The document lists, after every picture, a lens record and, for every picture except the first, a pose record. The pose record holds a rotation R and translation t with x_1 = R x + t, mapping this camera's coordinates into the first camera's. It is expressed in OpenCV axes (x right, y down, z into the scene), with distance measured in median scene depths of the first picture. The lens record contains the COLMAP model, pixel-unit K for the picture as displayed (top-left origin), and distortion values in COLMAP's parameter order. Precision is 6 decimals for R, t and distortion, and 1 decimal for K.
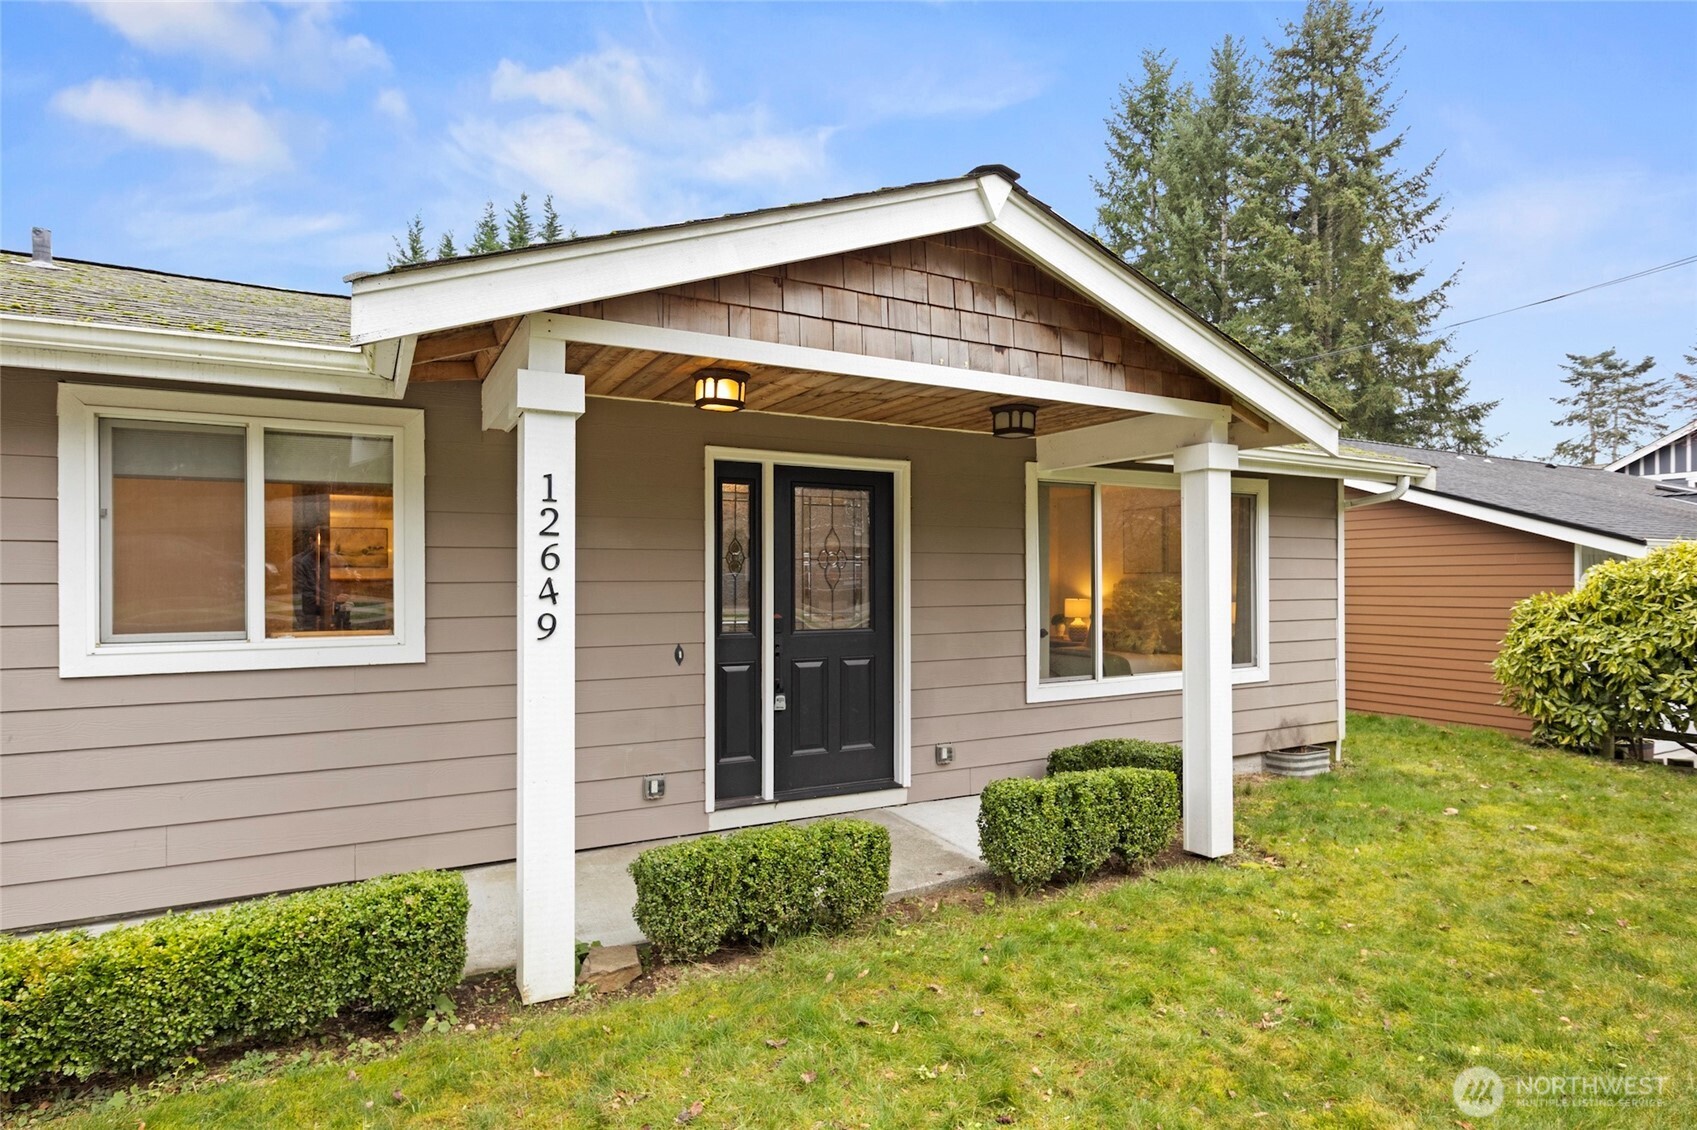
lens RADIAL K [[897.4, 0, 848.7], [0, 897.4, 578.0], [0, 0, 1]] dist [-0.019662, 0.008630]
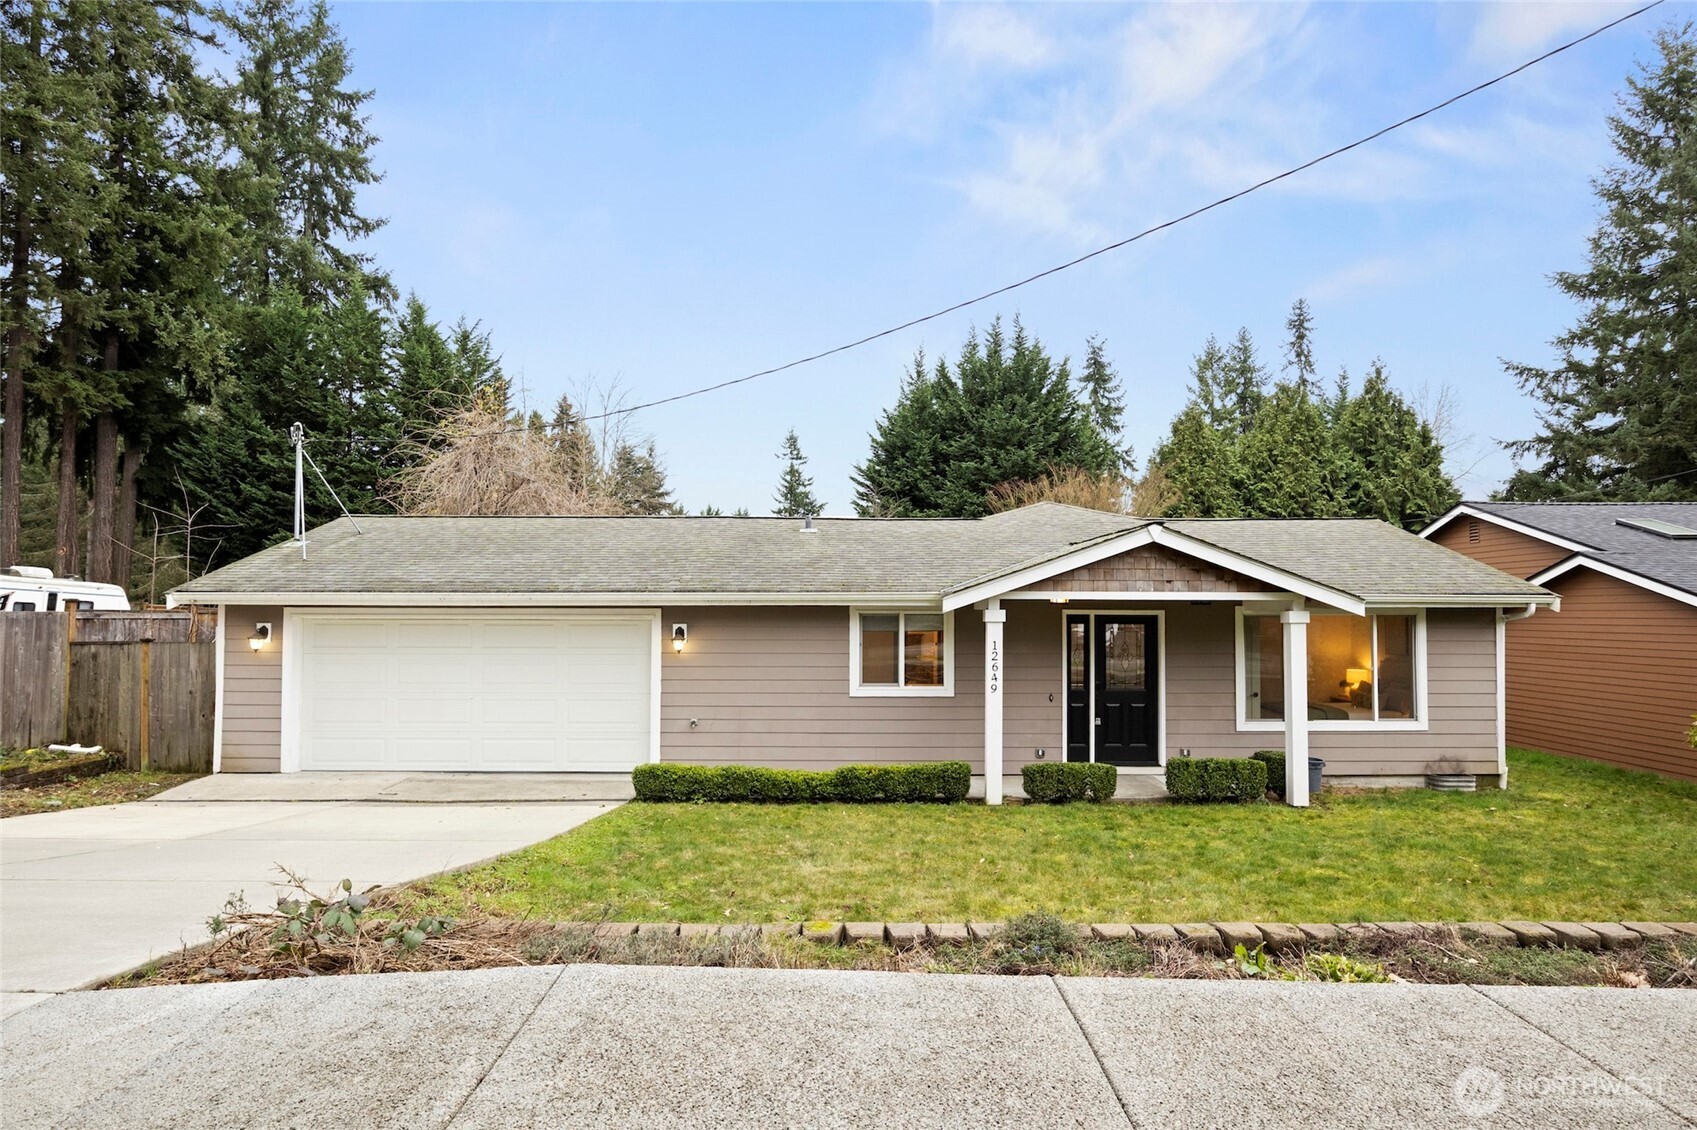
lens RADIAL K [[897.4, 0, 866.3], [0, 897.4, 597.1], [0, 0, 1]] dist [-0.019662, 0.008630]
pose [[0.878616, -0.003858, -0.477513, 0.588873], [-0.003356, 0.999893, -0.014254, -0.166646], [0.477517, 0.014126, 0.878509, -1.513362]]
